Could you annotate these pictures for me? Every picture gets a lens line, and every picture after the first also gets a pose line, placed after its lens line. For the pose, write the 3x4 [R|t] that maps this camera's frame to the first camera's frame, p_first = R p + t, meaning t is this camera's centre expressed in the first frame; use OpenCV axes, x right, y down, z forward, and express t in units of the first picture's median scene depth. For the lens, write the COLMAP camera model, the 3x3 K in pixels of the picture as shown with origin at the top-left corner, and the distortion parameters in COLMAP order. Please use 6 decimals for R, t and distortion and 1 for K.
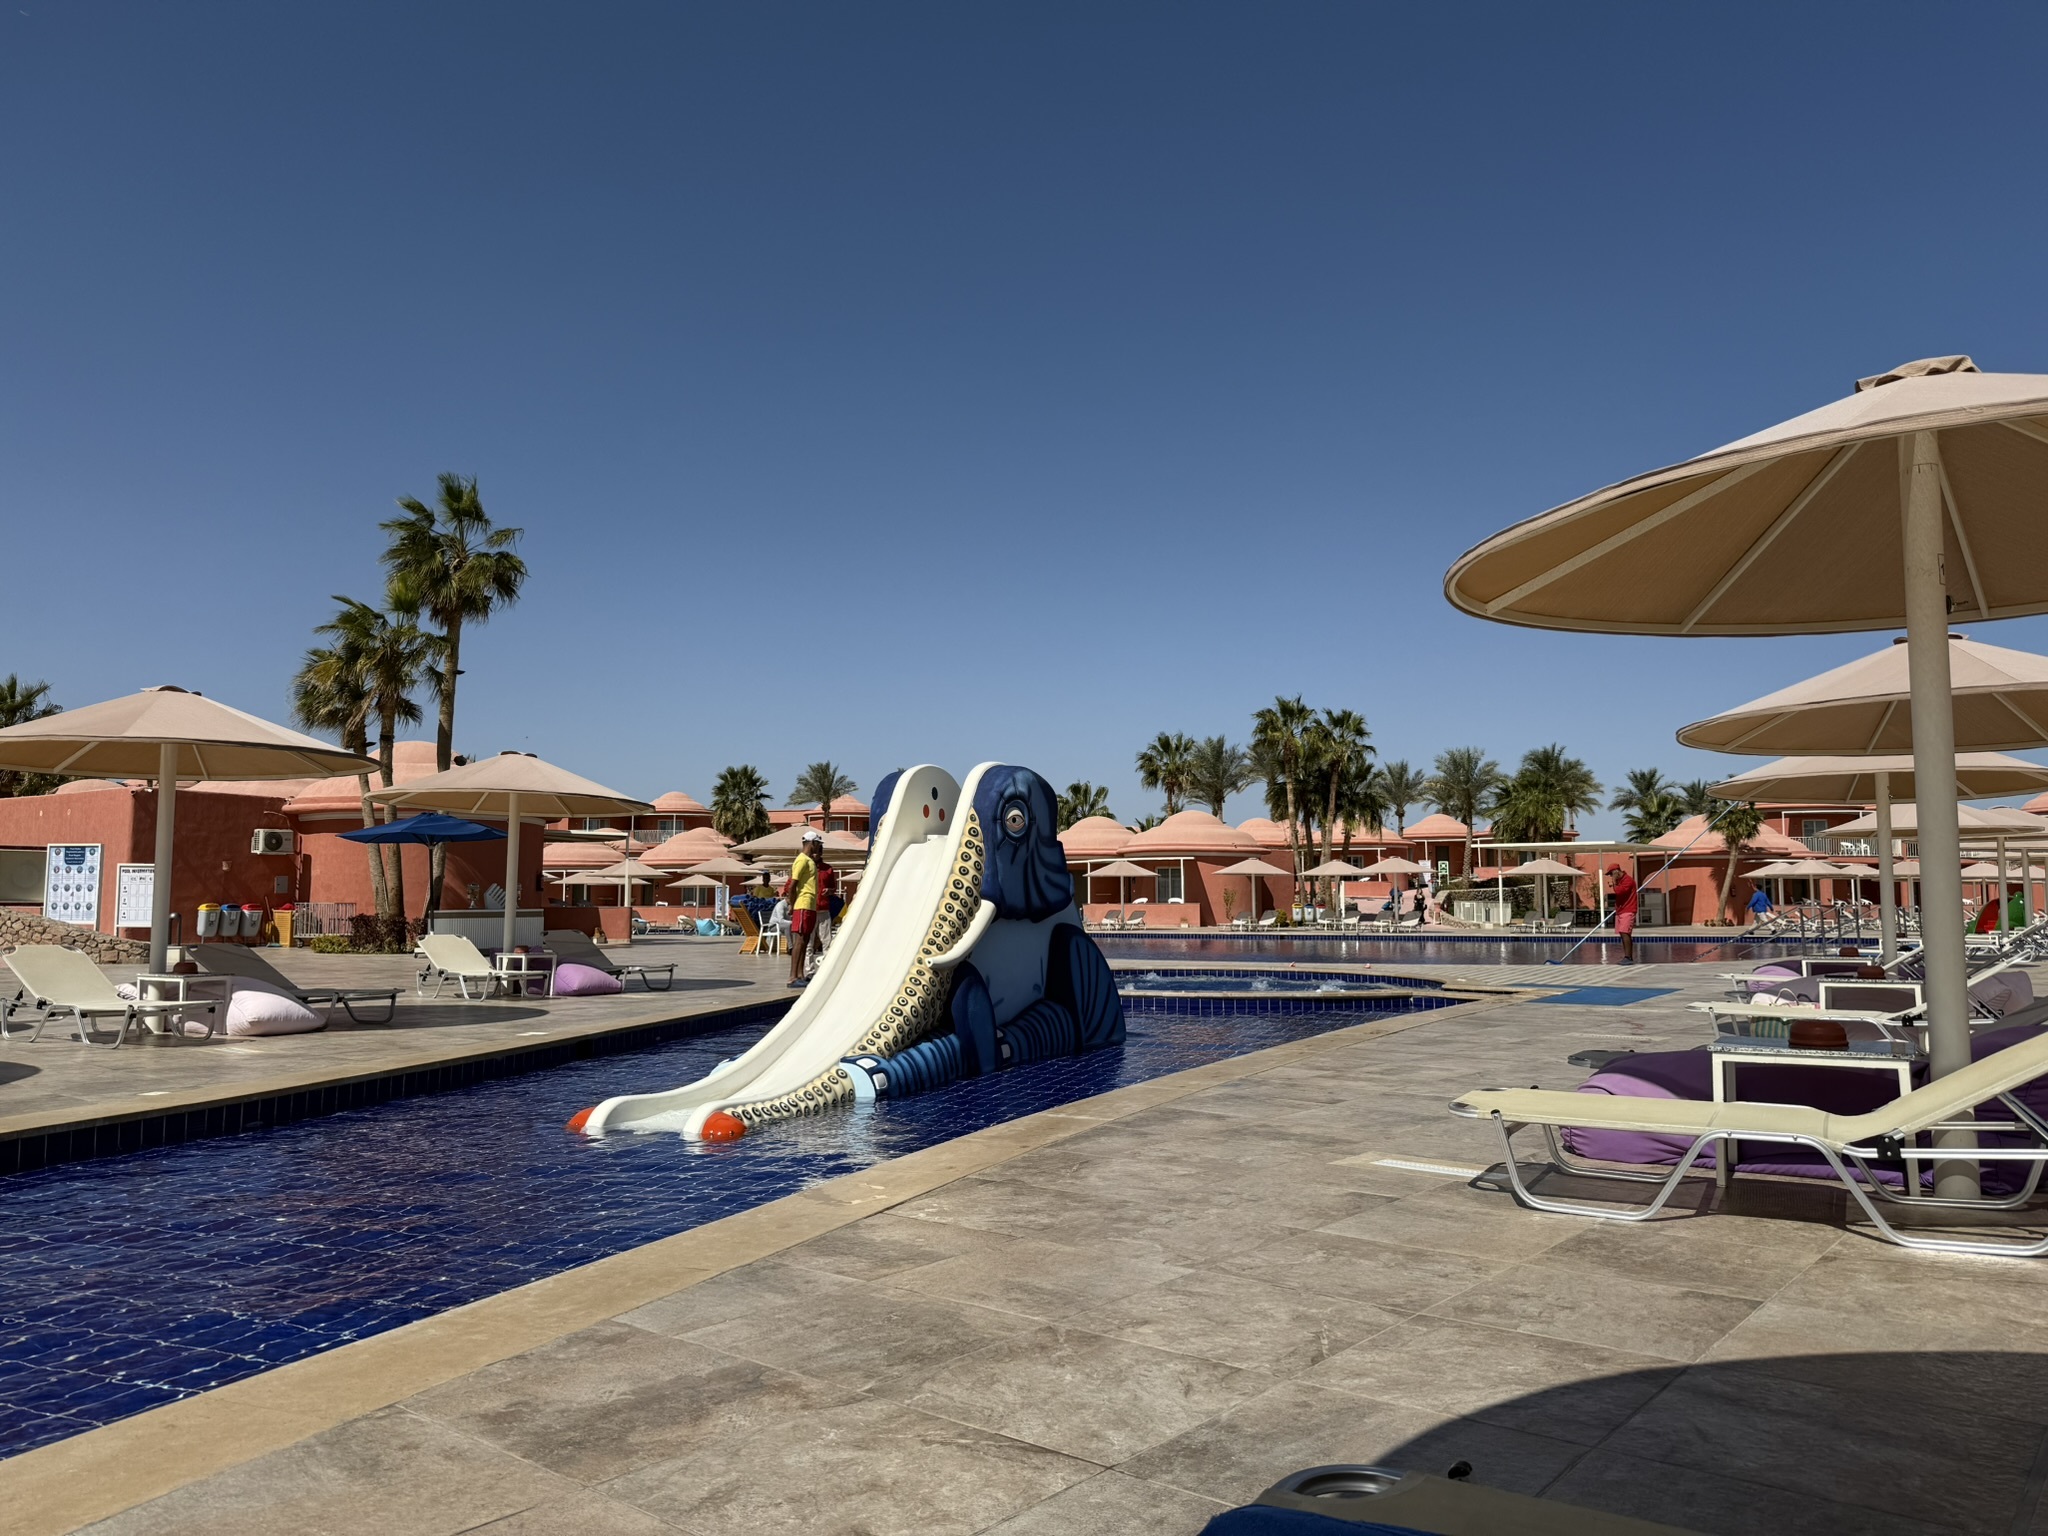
lens RADIAL K [[1414.2, 0, 1023.8], [0, 1414.2, 805.1], [0, 0, 1]] dist [0.076980, -0.126869]
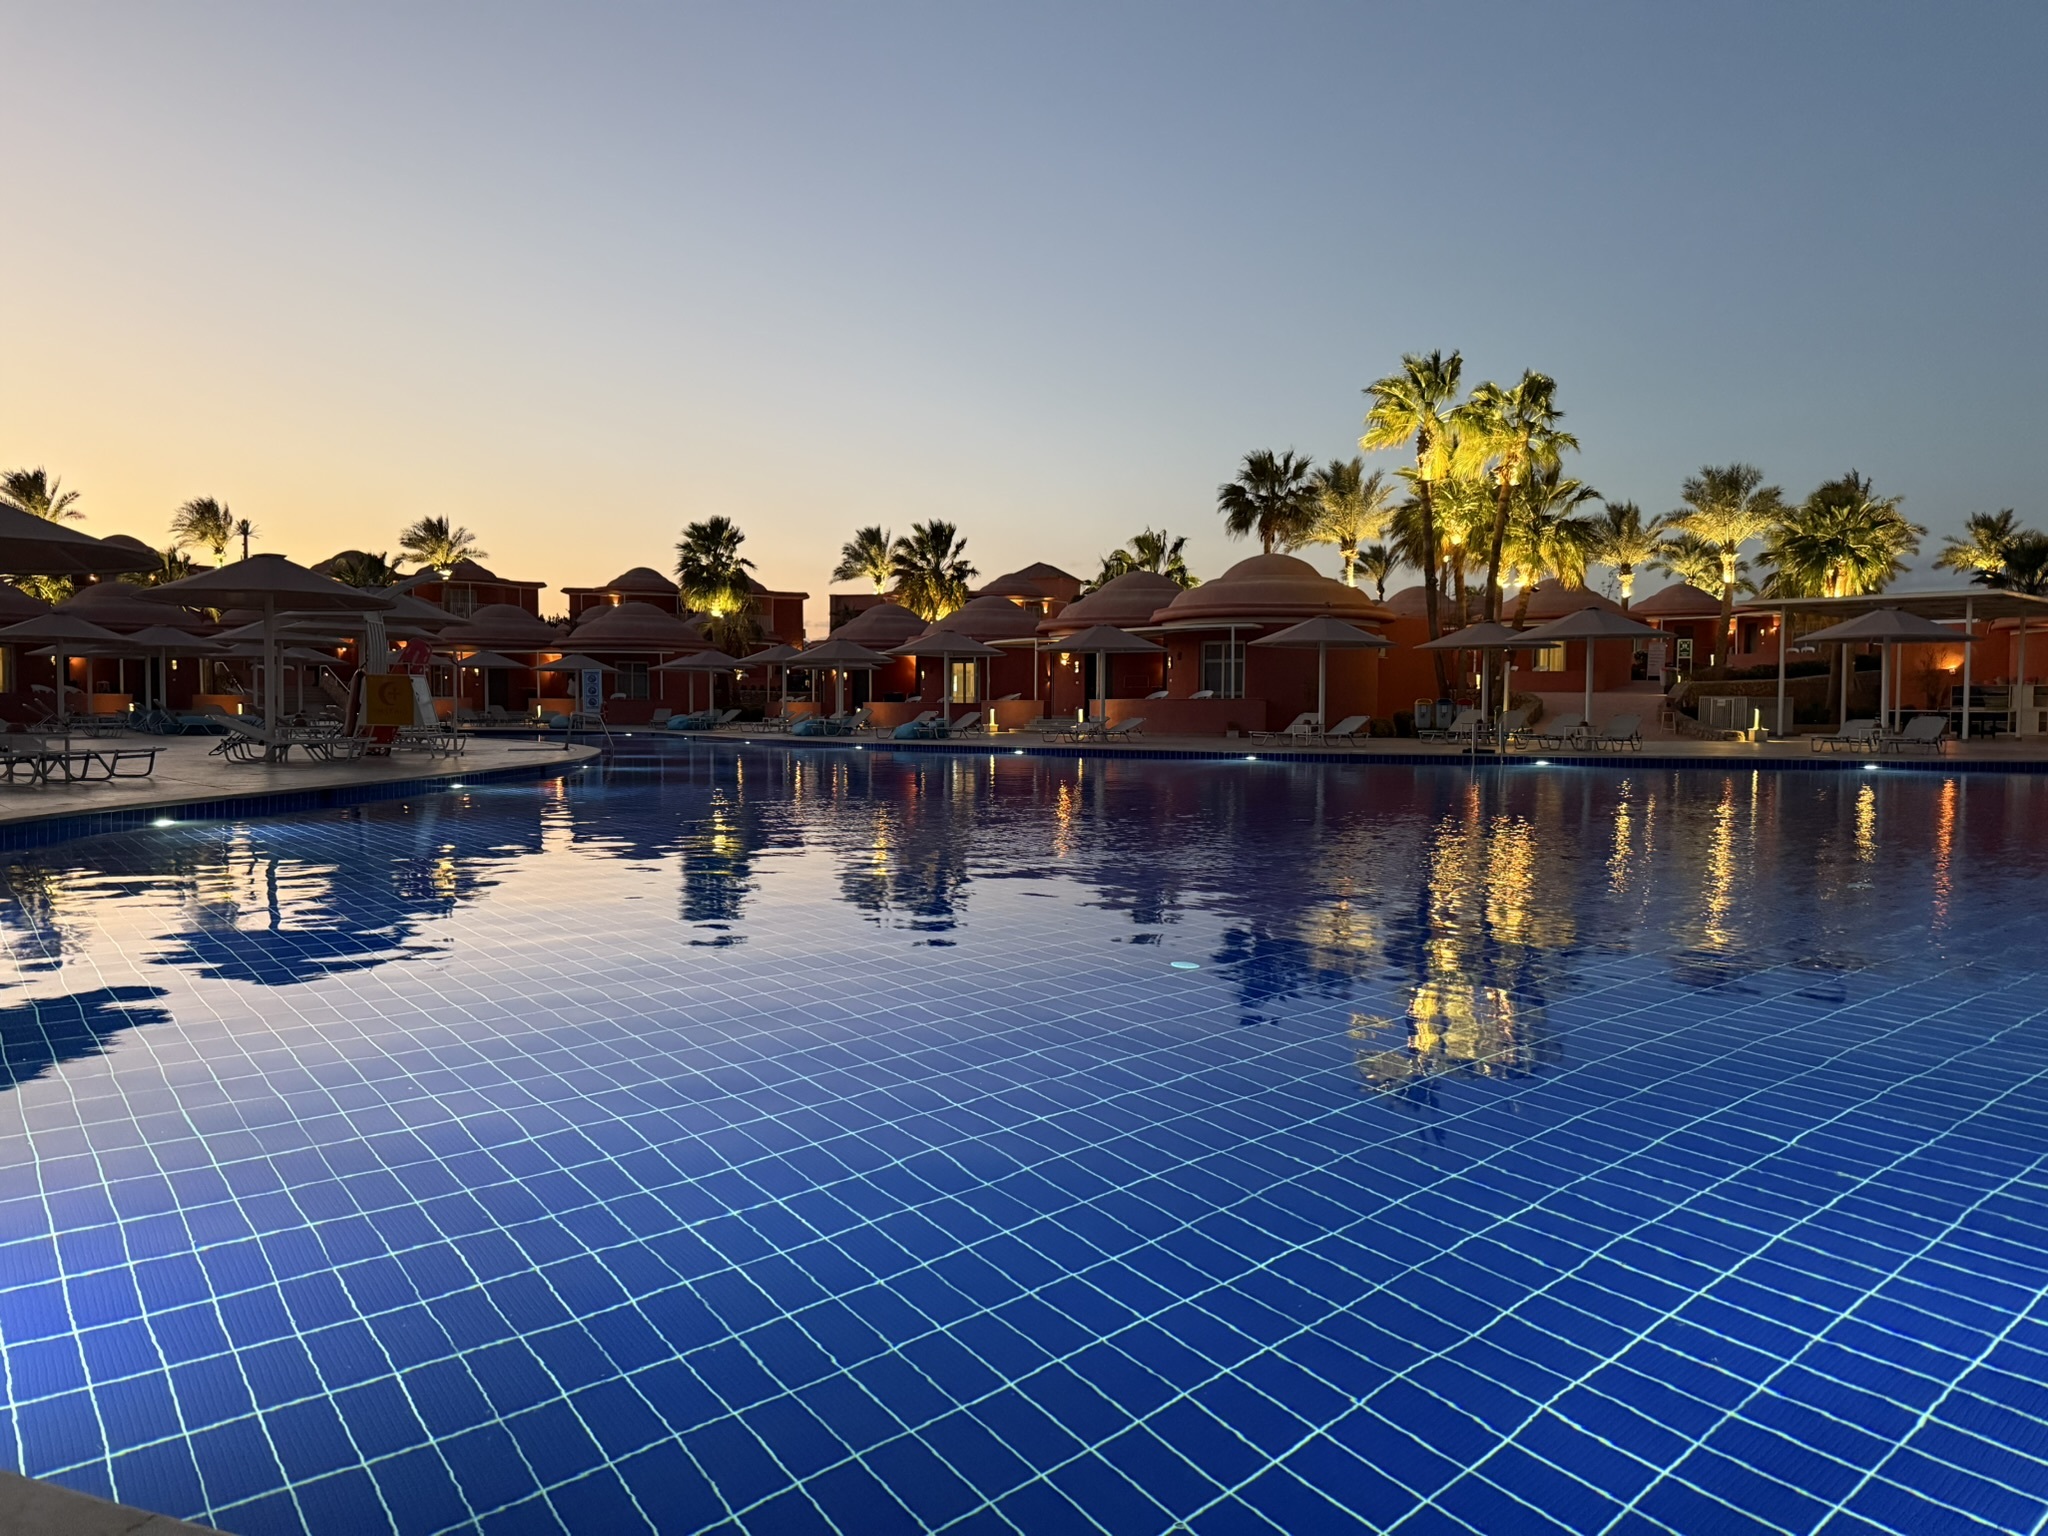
lens RADIAL K [[1414.2, 0, 1023.8], [0, 1414.2, 805.1], [0, 0, 1]] dist [0.076980, -0.126869]
pose [[0.986839, 0.010961, -0.161331, 0.098581], [0.011294, 0.990591, 0.136391, 0.023322], [0.161308, -0.136418, 0.977430, 0.278138]]
